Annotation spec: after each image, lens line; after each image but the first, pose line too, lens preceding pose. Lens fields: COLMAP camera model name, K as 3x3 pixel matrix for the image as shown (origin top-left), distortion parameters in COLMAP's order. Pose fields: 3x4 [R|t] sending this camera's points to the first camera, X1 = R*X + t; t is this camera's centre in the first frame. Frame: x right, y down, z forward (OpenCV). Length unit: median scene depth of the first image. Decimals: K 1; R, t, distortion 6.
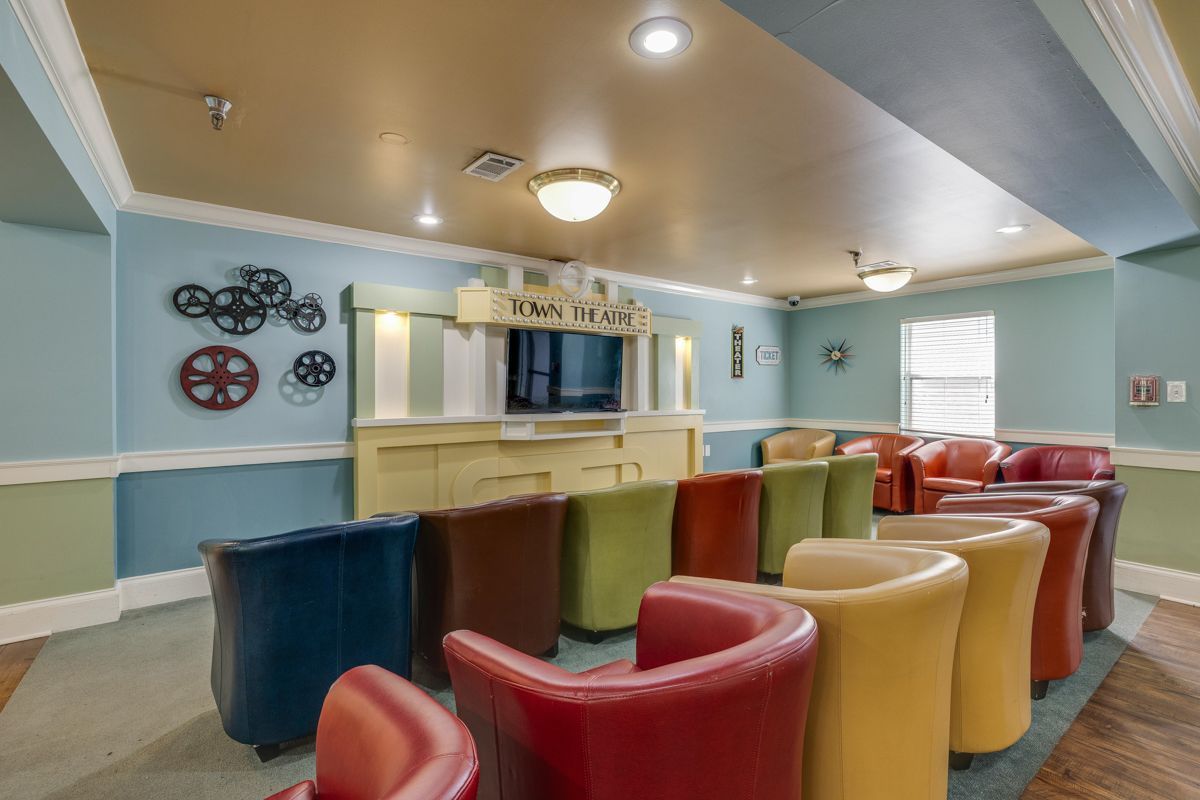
lens RADIAL K [[536.5, 0, 599.7], [0, 536.5, 394.7], [0, 0, 1]] dist [-0.005359, 0.001199]
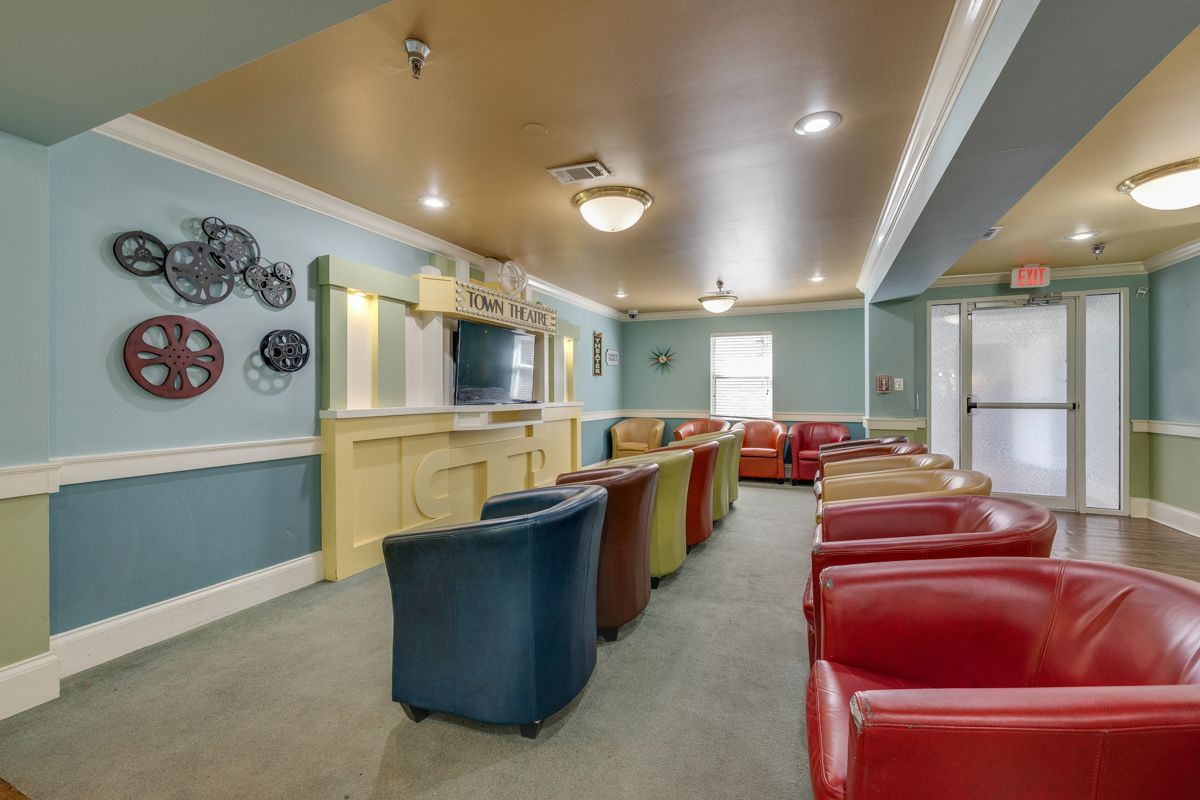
lens RADIAL K [[501.5, 0, 592.7], [0, 501.5, 396.6], [0, 0, 1]] dist [-0.001605, -0.001136]
pose [[0.872729, -0.002805, 0.488197, -0.425797], [0.003212, 0.999995, 0.000004, 0.021818], [-0.488195, 0.001564, 0.872733, 0.056860]]
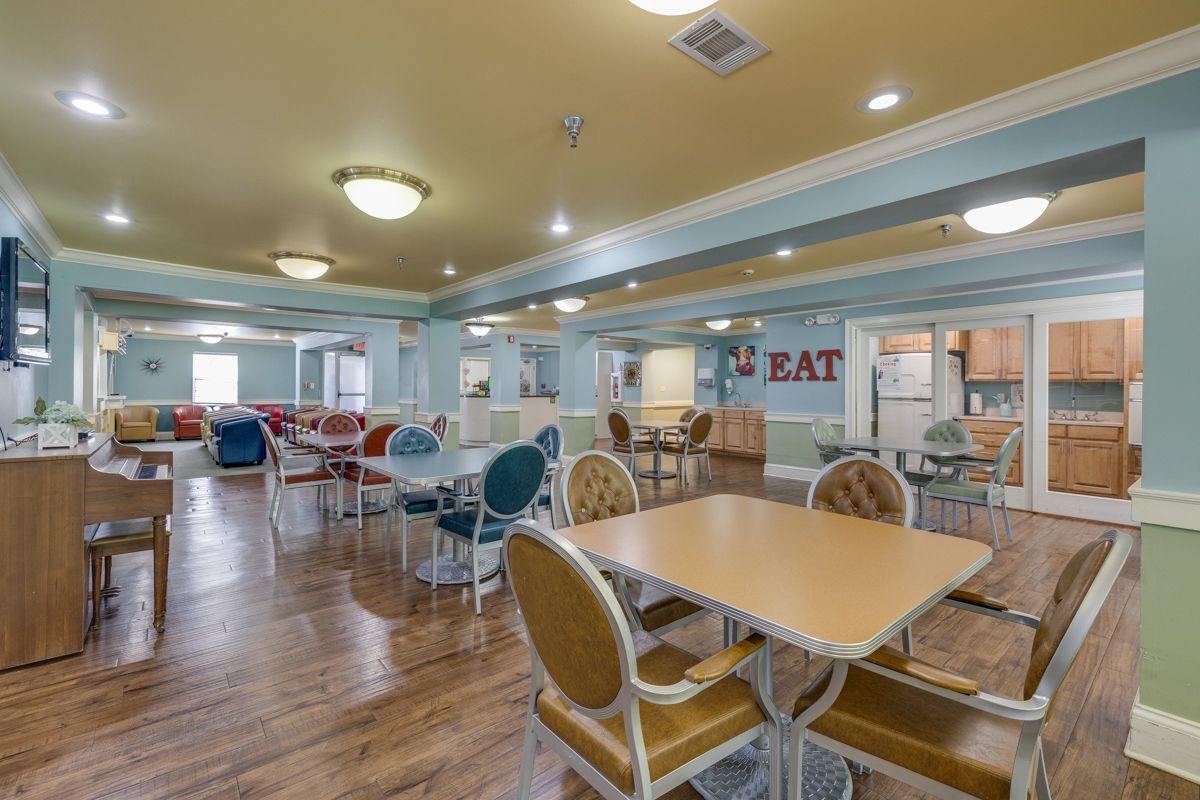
lens RADIAL K [[501.5, 0, 595.1], [0, 501.5, 395.6], [0, 0, 1]] dist [-0.001605, -0.001136]
pose [[-0.083090, -0.006794, 0.996519, -2.145580], [0.004168, 0.999966, 0.007165, 0.036076], [-0.996533, 0.004749, -0.083059, -0.604130]]
